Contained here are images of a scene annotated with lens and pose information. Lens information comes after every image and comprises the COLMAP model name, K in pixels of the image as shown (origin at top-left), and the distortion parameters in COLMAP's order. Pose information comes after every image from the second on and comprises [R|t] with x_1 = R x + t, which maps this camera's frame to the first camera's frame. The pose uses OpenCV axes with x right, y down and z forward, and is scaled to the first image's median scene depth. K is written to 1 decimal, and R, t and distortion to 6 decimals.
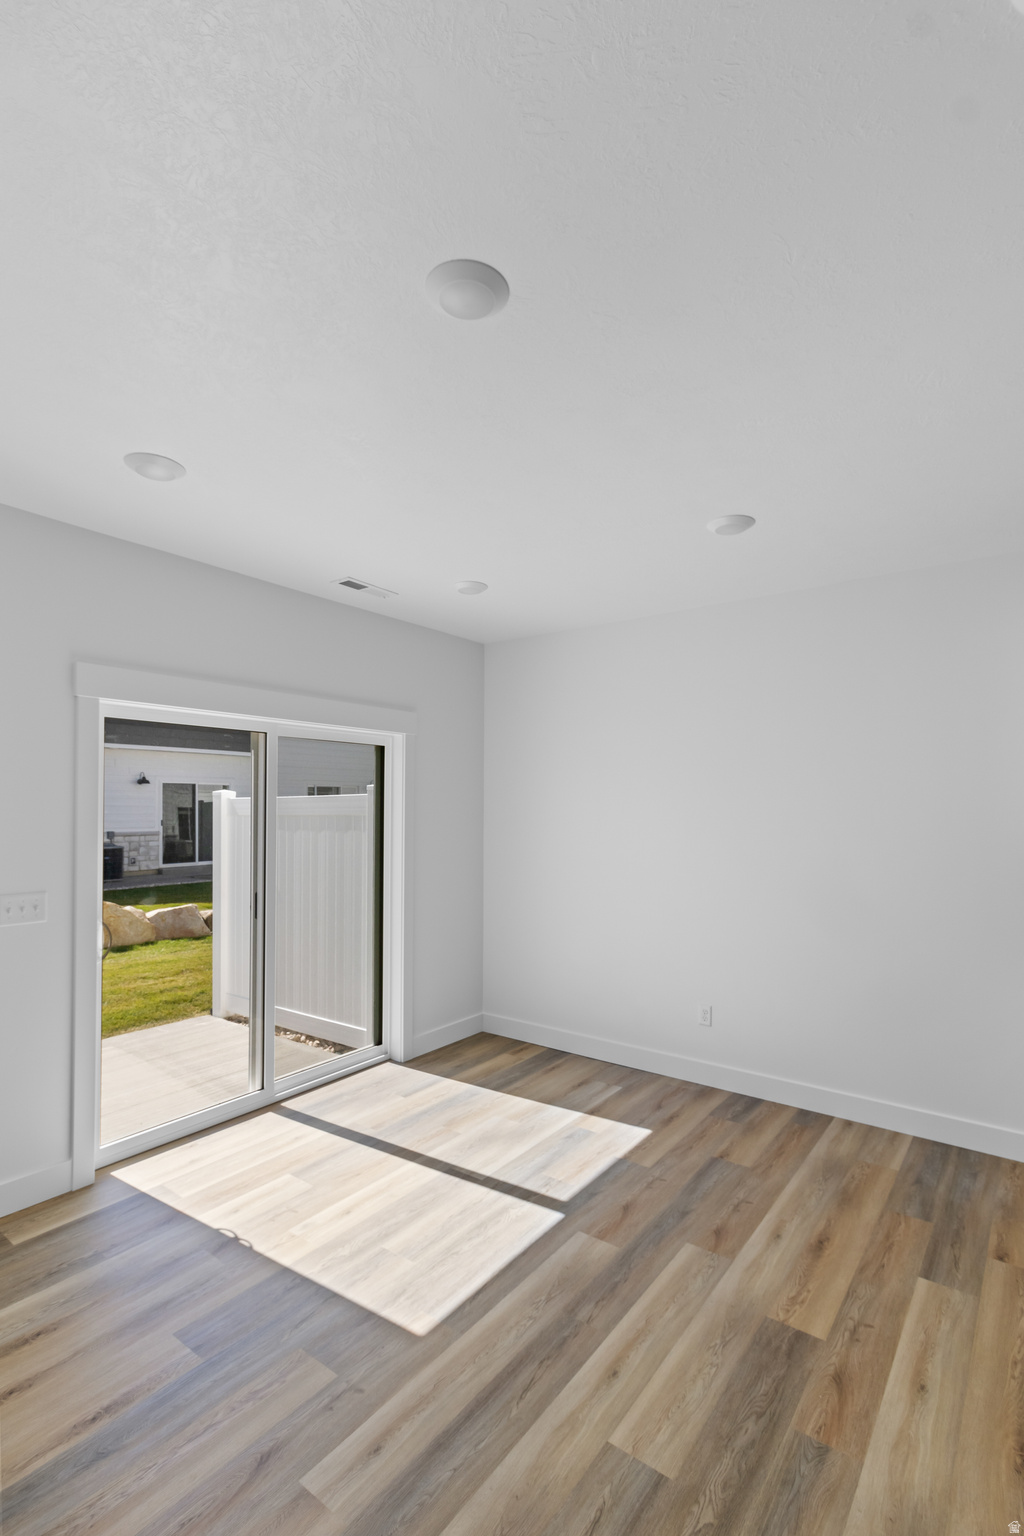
lens RADIAL K [[717.3, 0, 523.8], [0, 717.3, 807.1], [0, 0, 1]] dist [-0.000214, -0.000510]
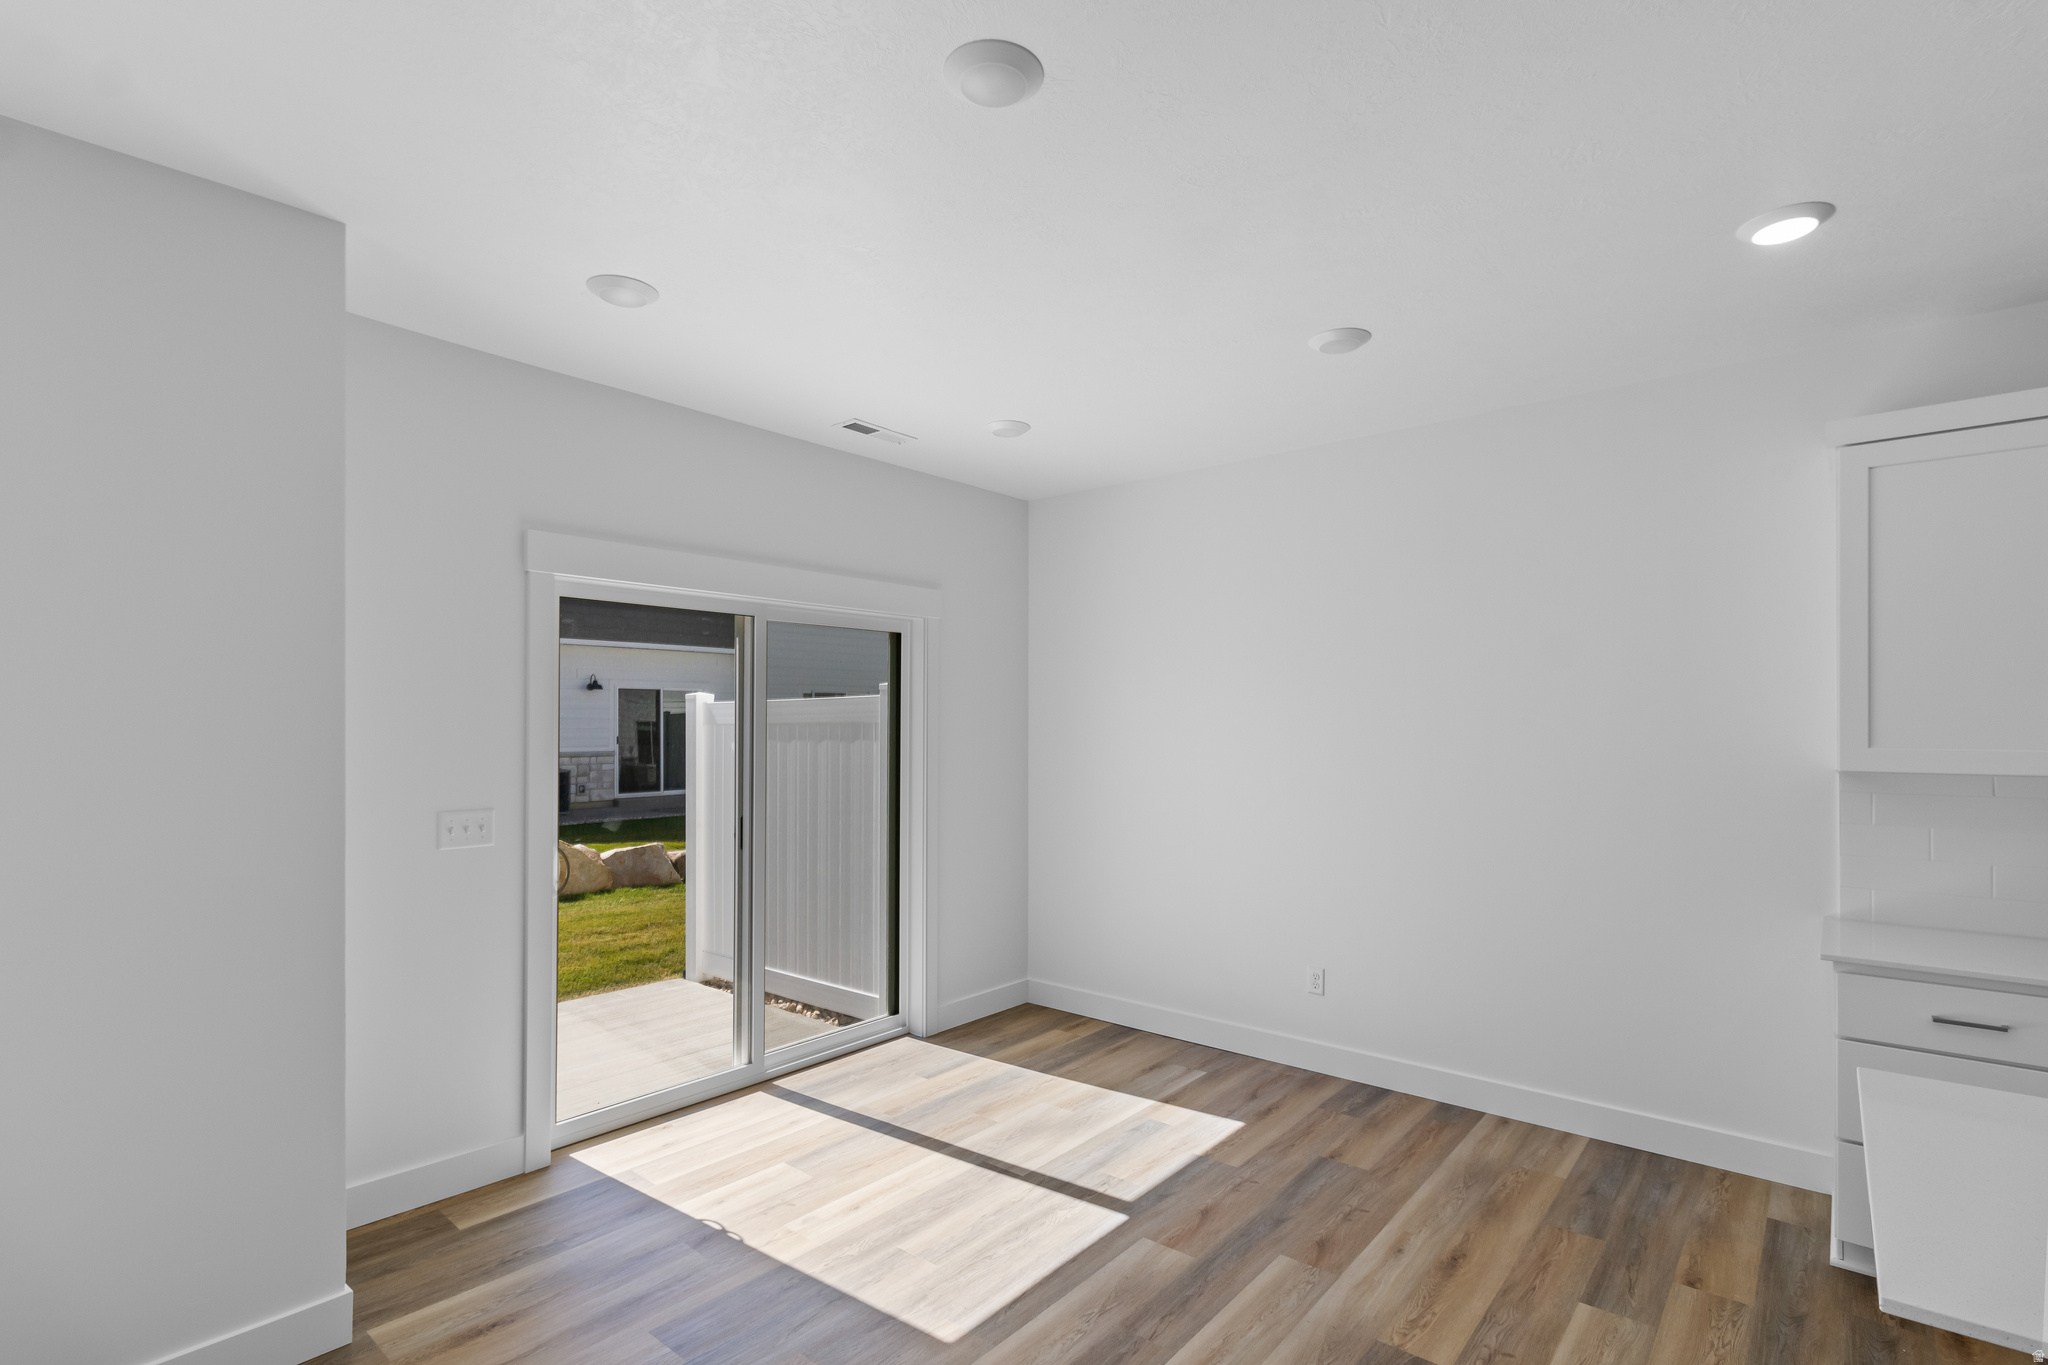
lens RADIAL K [[966.8, 0, 1032.0], [0, 966.8, 725.4], [0, 0, 1]] dist [0.002156, -0.000399]
pose [[0.998229, -0.002395, -0.059435, 0.015650], [0.002552, 0.999993, 0.002561, 0.018137], [0.059428, -0.002708, 0.998229, -0.062794]]
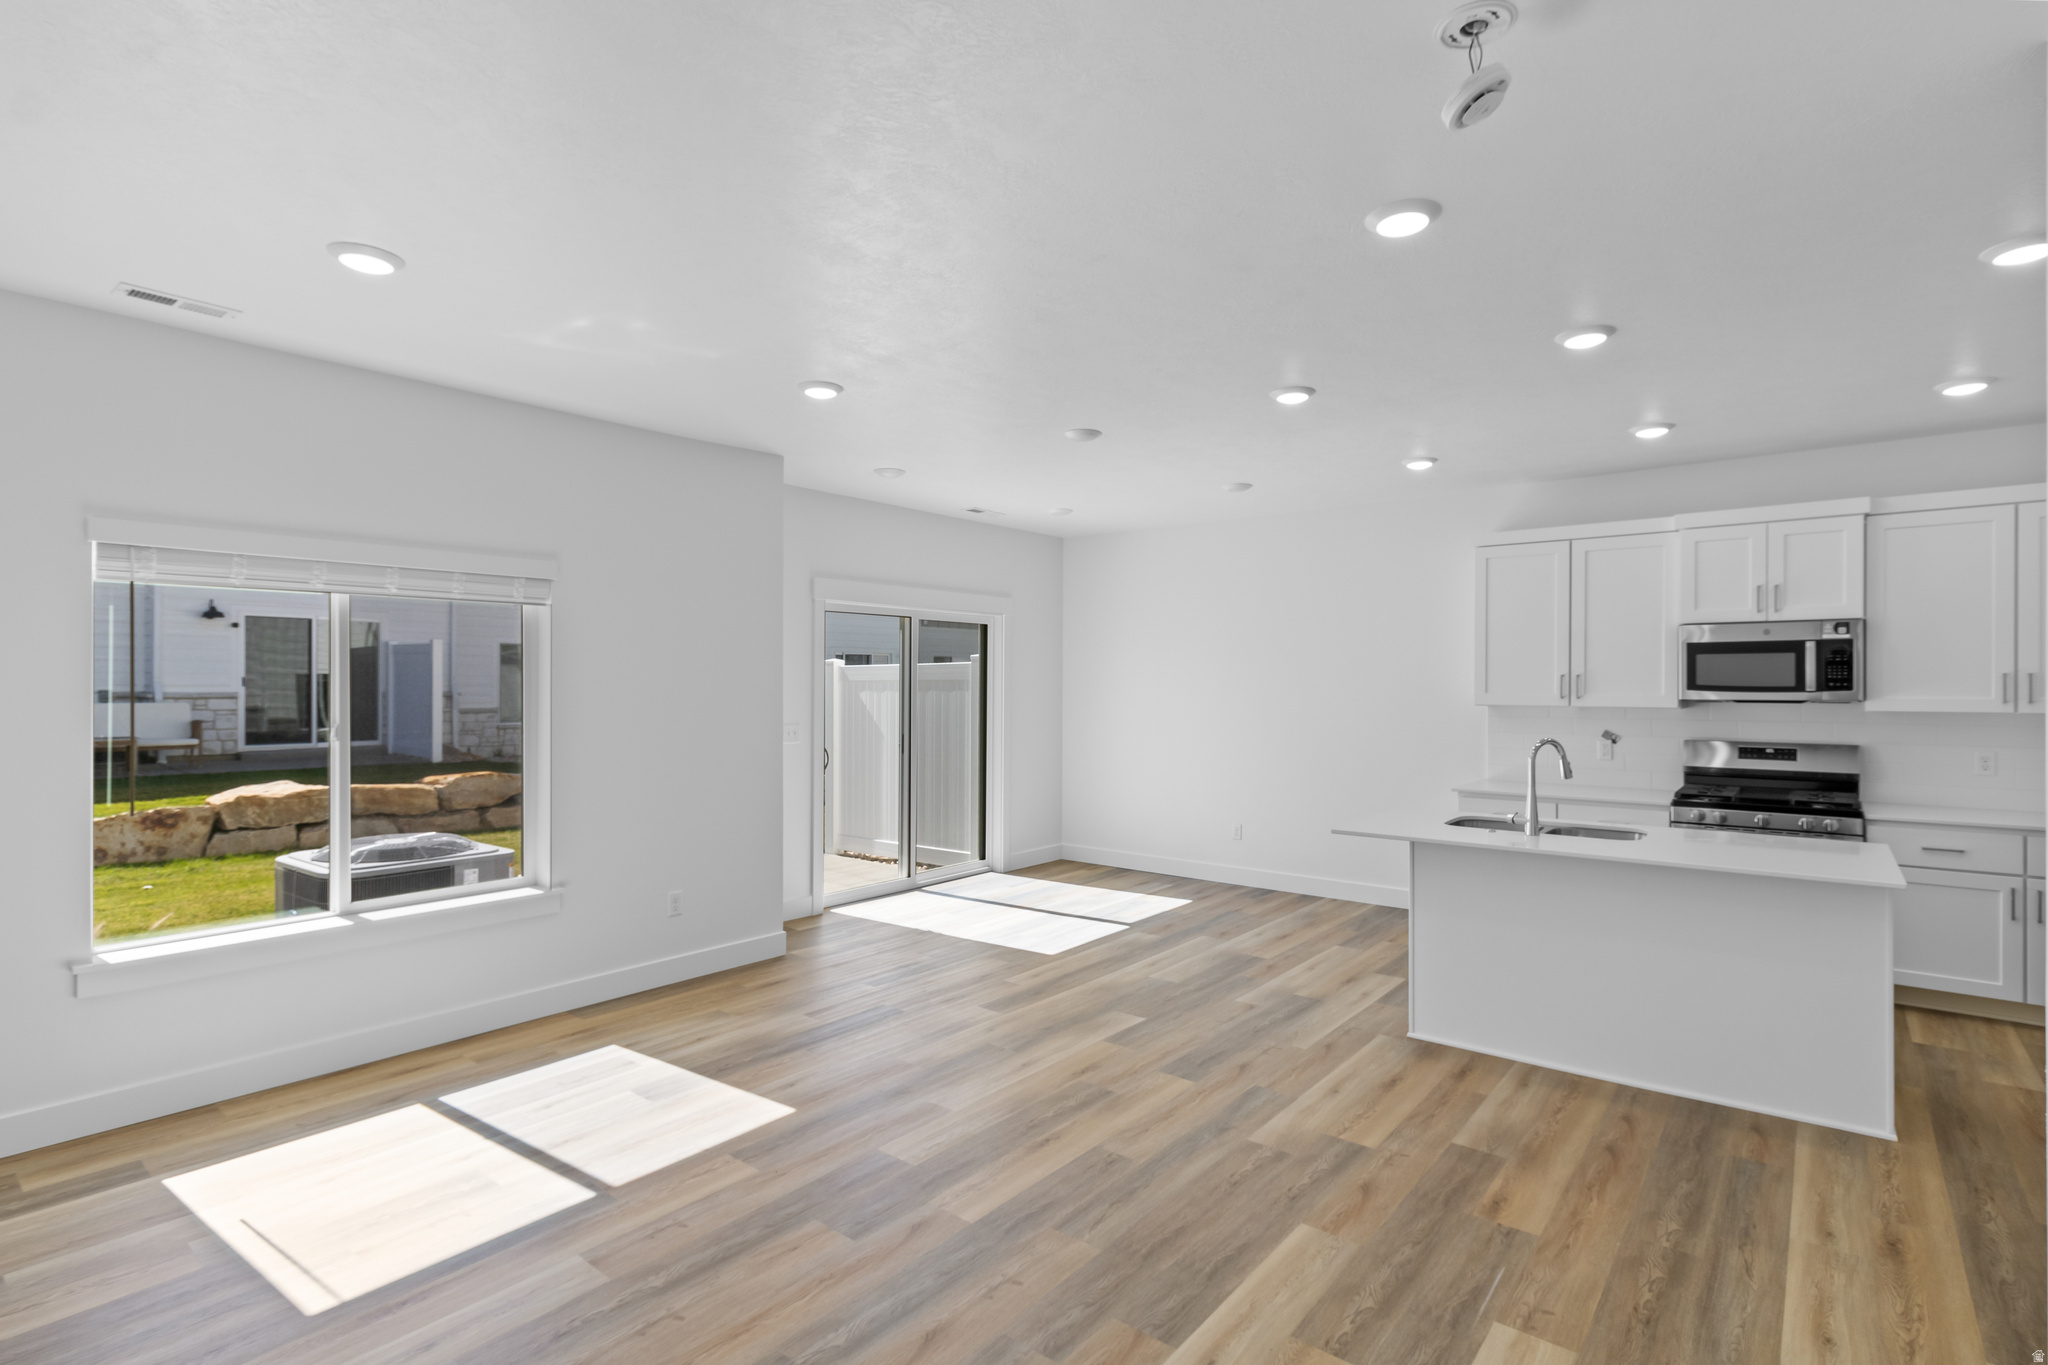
lens RADIAL K [[956.4, 0, 1040.6], [0, 956.4, 683.9], [0, 0, 1]] dist [-0.000214, -0.000510]
pose [[0.999193, 0.002399, -0.040089, -0.046231], [-0.002294, 0.999994, 0.002666, 0.020669], [0.040095, -0.002572, 0.999193, -0.980548]]
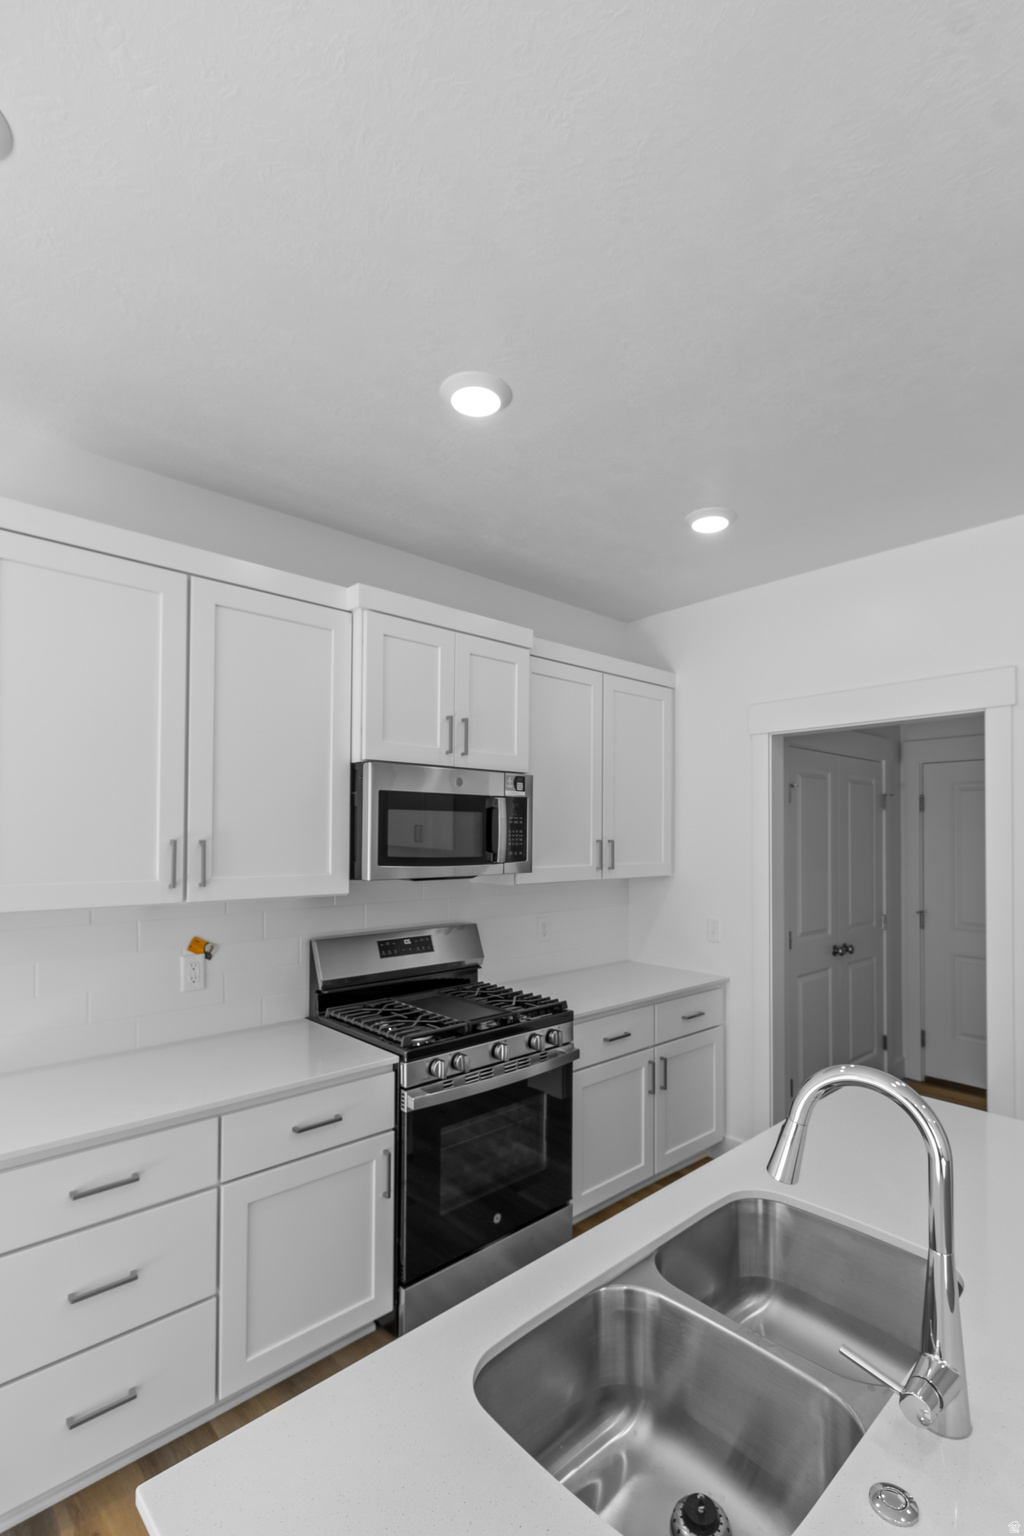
lens RADIAL K [[725.1, 0, 536.9], [0, 725.1, 819.9], [0, 0, 1]] dist [0.002156, -0.000399]
pose [[0.178325, 0.024151, 0.983675, 0.241060], [-0.004529, 0.999708, -0.023724, 0.002156], [-0.983961, -0.000225, 0.178382, 0.340360]]
